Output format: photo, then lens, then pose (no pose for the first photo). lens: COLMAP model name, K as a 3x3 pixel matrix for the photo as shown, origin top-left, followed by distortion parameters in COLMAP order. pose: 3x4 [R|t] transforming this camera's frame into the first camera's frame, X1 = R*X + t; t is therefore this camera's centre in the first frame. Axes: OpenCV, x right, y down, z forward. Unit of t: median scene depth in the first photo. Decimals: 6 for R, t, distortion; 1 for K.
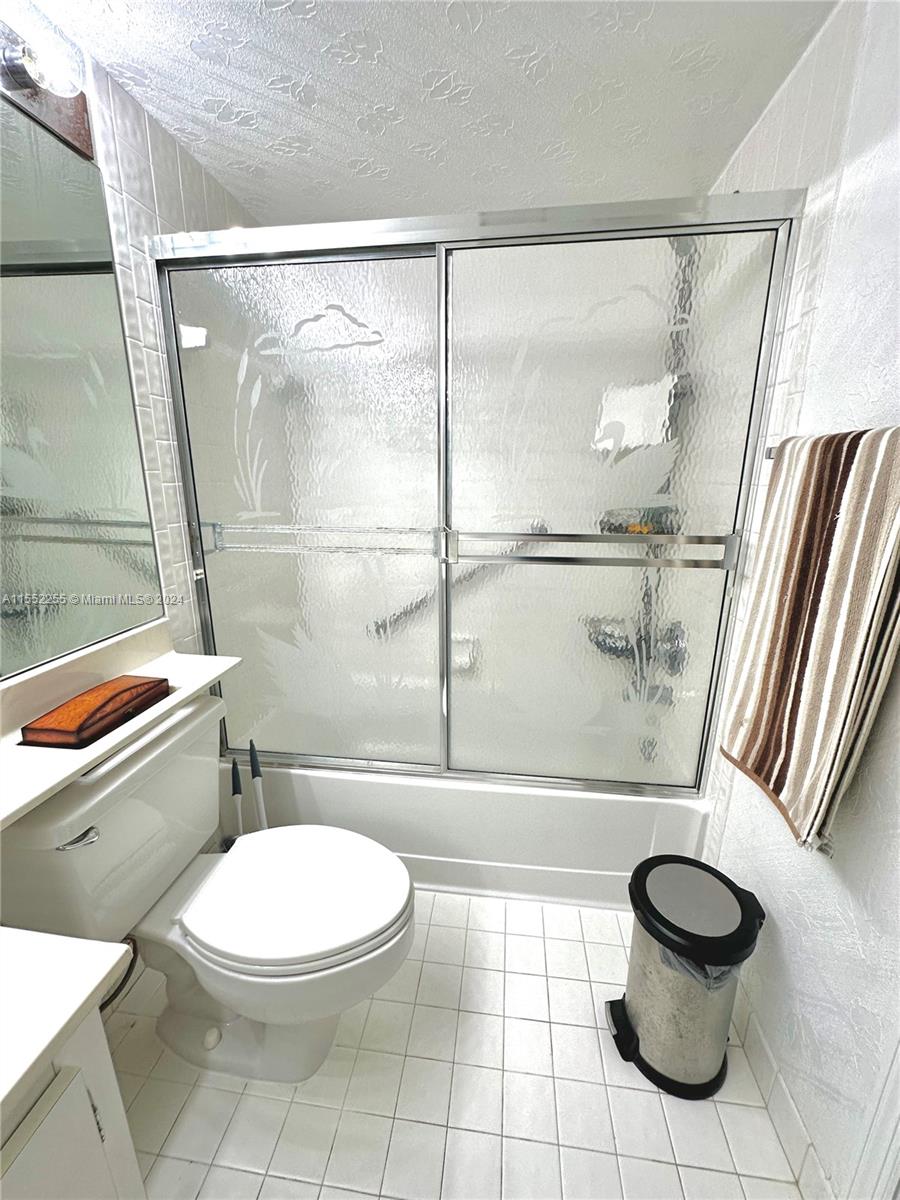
lens RADIAL K [[481.6, 0, 450.6], [0, 481.6, 600.8], [0, 0, 1]] dist [-0.005227, 0.001497]
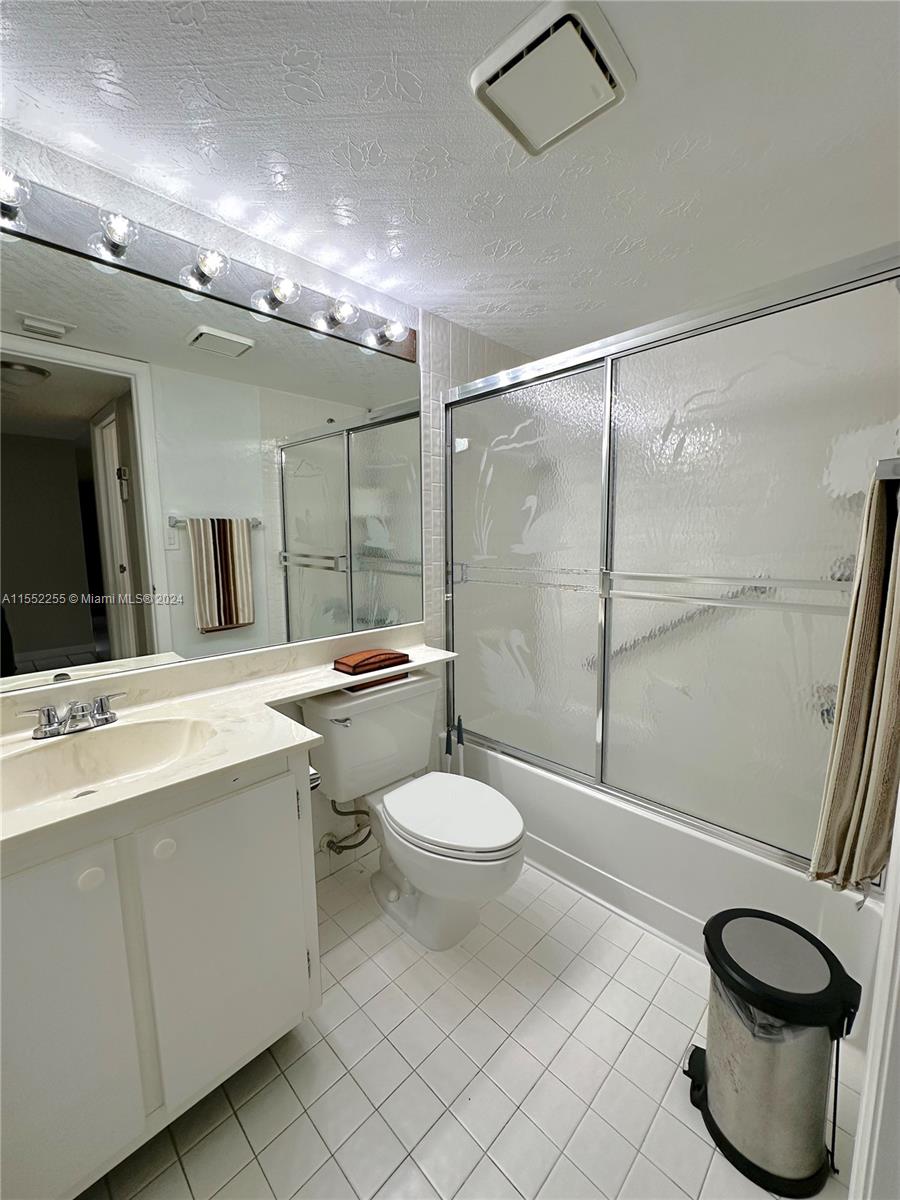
lens RADIAL K [[481.6, 0, 452.5], [0, 481.6, 604.1], [0, 0, 1]] dist [-0.005227, 0.001497]
pose [[0.792223, 0.071141, -0.606071, 0.449713], [-0.143965, 0.986936, -0.072336, 0.083952], [0.593007, 0.144559, 0.792115, -0.193028]]
